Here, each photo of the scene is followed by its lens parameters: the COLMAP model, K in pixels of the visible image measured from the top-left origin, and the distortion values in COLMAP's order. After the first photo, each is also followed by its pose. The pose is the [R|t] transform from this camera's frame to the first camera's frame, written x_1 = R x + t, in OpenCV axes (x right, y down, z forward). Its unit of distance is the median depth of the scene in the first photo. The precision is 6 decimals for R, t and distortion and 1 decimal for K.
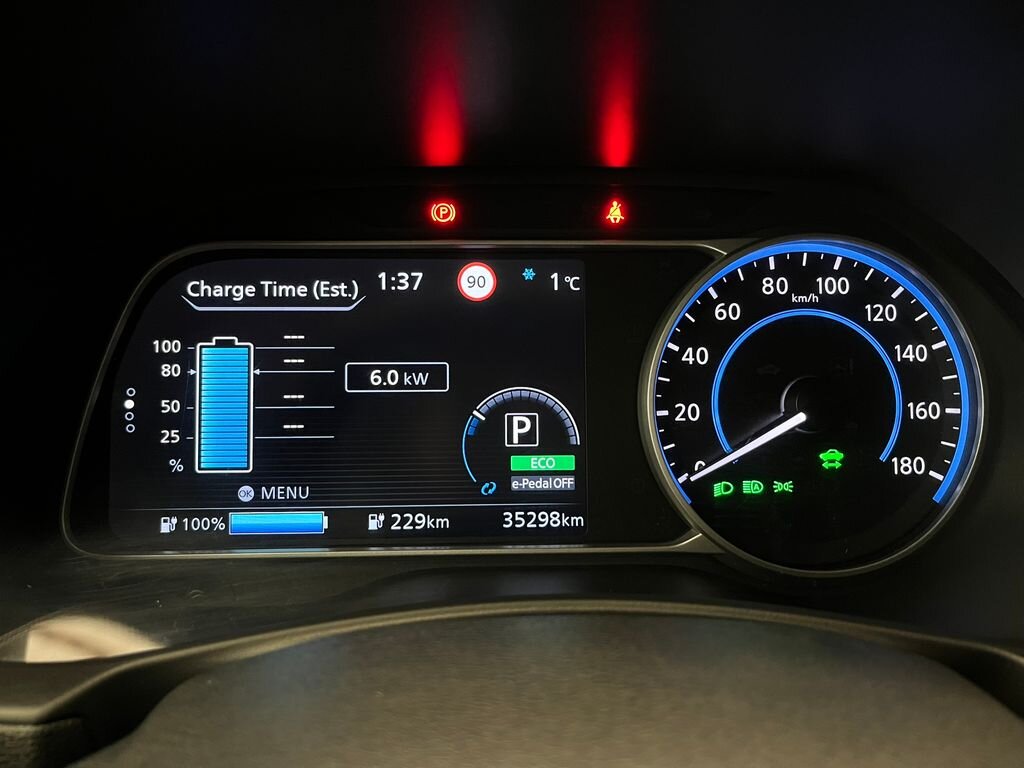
lens RADIAL K [[787.3, 0, 511.4], [0, 787.3, 387.9], [0, 0, 1]] dist [0.008930, -0.001039]
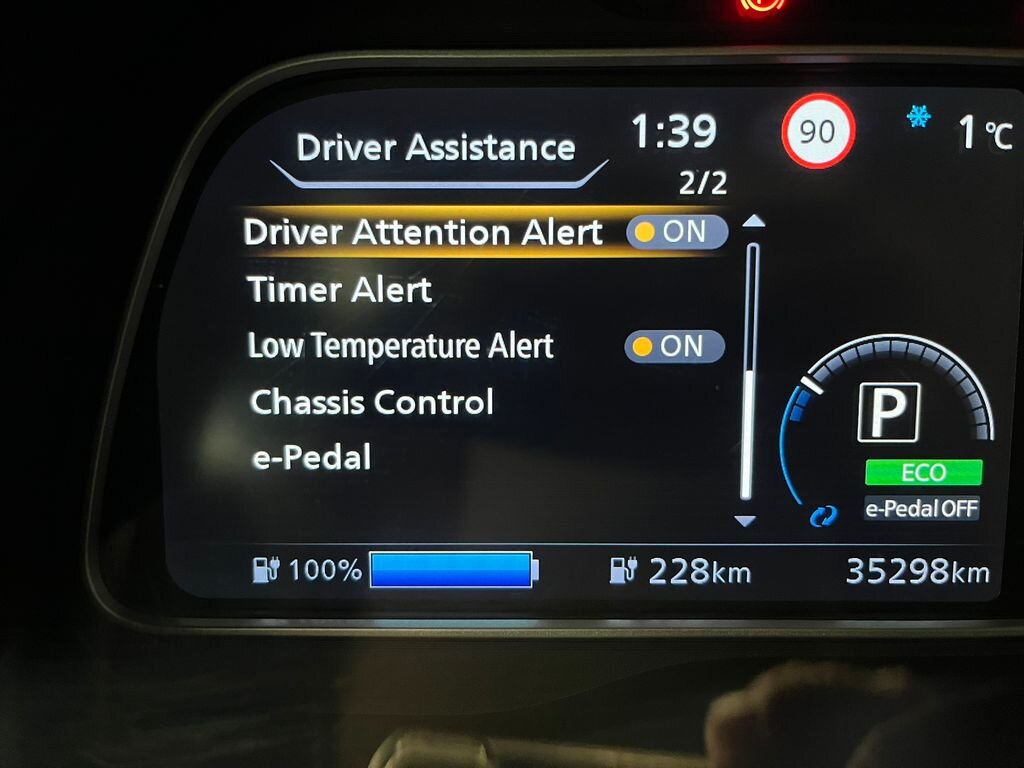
lens RADIAL K [[805.0, 0, 519.0], [0, 805.0, 385.1], [0, 0, 1]] dist [0.027645, -0.063945]
pose [[0.998428, 0.014707, -0.054082, -0.213839], [-0.005928, 0.987256, 0.159033, -0.053266], [0.055731, -0.158462, 0.985791, 0.437716]]
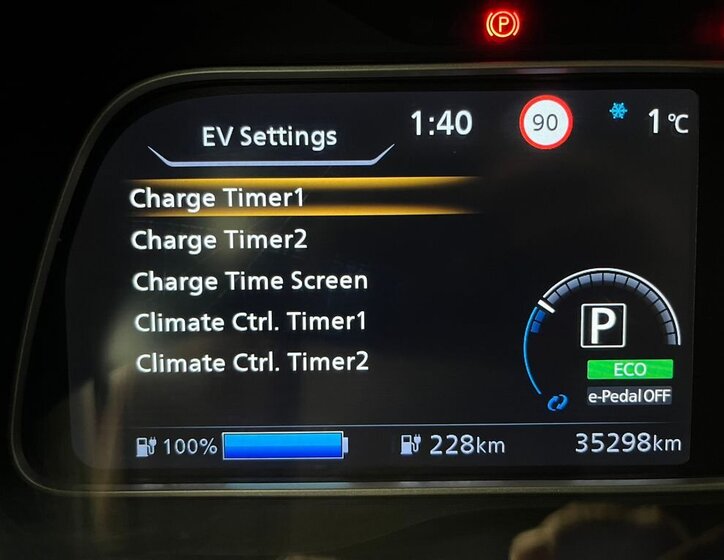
lens RADIAL K [[591.2, 0, 365.1], [0, 591.2, 285.9], [0, 0, 1]] dist [0.001823, -0.006433]
pose [[0.998703, 0.002692, -0.050847, -0.184187], [0.003557, 0.992473, 0.122410, -0.053488], [0.050794, -0.122432, 0.991176, 0.439270]]
